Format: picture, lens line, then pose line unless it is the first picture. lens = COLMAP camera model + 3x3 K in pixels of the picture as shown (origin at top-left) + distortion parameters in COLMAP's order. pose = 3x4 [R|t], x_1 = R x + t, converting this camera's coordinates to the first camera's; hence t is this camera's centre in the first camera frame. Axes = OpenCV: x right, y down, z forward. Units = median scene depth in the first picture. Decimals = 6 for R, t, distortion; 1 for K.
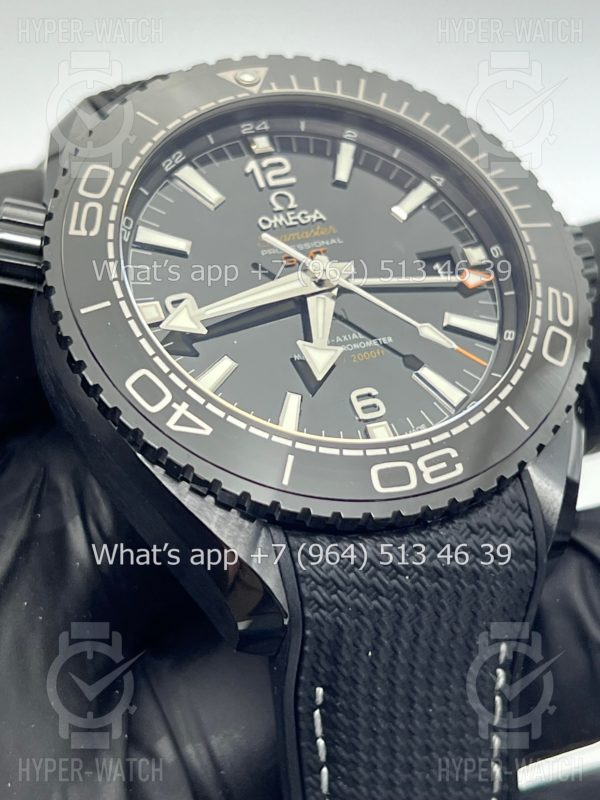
lens RADIAL K [[1848.5, 0, 298.7], [0, 1848.5, 406.9], [0, 0, 1]] dist [0.186019, 0.000000]
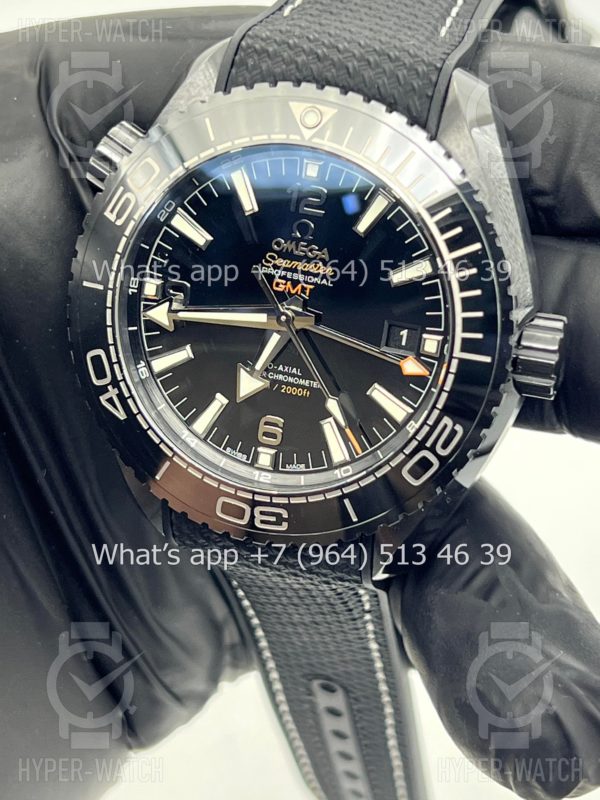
lens RADIAL K [[1848.5, 0, 316.5], [0, 1848.5, 409.4], [0, 0, 1]] dist [0.186019, 0.000000]
pose [[0.763753, 0.534608, -0.361769, 0.502698], [-0.177010, 0.712409, 0.679073, -0.862232], [0.620765, -0.454607, 0.638735, 0.221893]]
